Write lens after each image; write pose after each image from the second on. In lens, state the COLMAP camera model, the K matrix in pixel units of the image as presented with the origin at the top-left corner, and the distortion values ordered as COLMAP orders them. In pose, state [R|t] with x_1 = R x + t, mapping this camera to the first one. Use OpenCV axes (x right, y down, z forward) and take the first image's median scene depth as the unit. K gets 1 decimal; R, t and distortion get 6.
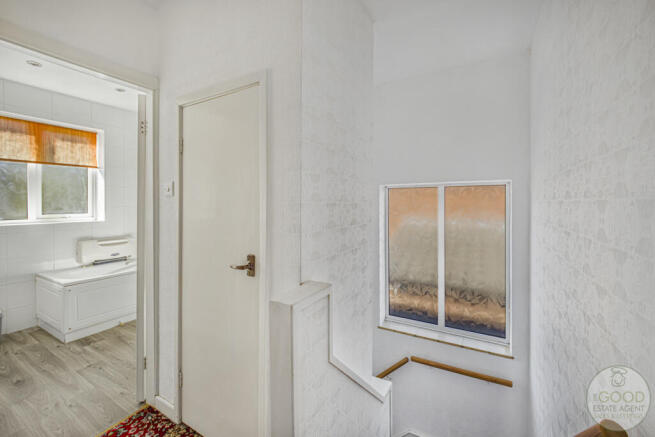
lens RADIAL K [[262.1, 0, 322.3], [0, 262.1, 211.8], [0, 0, 1]] dist [0.001083, 0.001113]
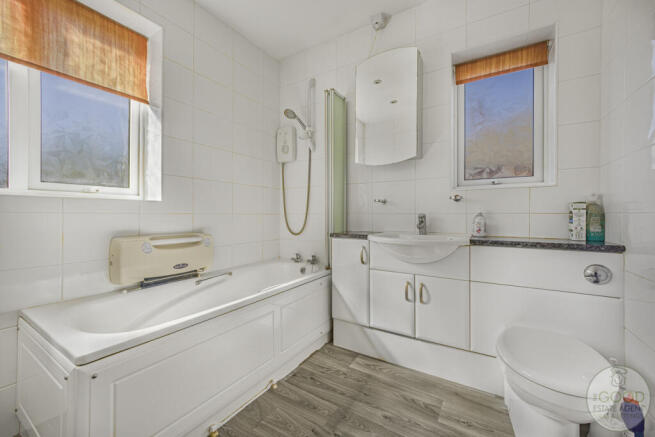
lens RADIAL K [[262.1, 0, 332.8], [0, 262.1, 218.7], [0, 0, 1]] dist [0.001083, 0.001113]
pose [[0.999399, 0.003419, -0.034487, -0.482223], [-0.003700, 0.999960, -0.008095, 0.074347], [0.034458, 0.008218, 0.999372, 0.502811]]
